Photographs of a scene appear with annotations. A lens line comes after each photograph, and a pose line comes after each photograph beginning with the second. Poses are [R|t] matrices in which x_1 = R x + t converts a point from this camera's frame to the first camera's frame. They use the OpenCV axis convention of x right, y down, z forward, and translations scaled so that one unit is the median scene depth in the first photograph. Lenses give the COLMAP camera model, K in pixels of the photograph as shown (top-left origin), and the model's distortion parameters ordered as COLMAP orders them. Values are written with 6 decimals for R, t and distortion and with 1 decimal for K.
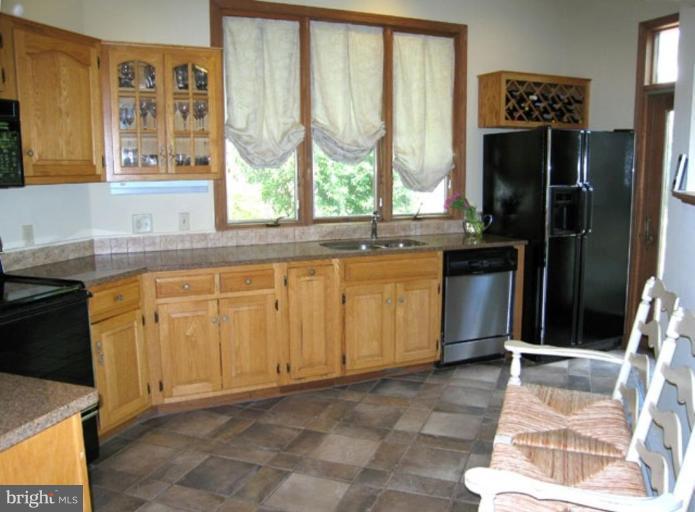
lens RADIAL K [[575.1, 0, 347.5], [0, 575.1, 256.0], [0, 0, 1]] dist [-0.061075, -0.001535]
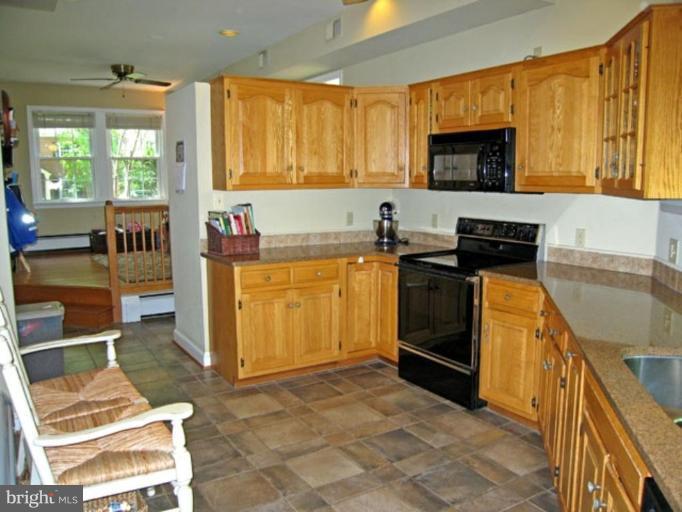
lens RADIAL K [[555.6, 0, 341.0], [0, 555.6, 256.0], [0, 0, 1]] dist [-0.149064, 0.101943]
pose [[-0.589979, 0.124463, -0.797768, 0.625359], [-0.113592, 0.965426, 0.234626, -0.215078], [0.799388, 0.229044, -0.555443, 1.312679]]
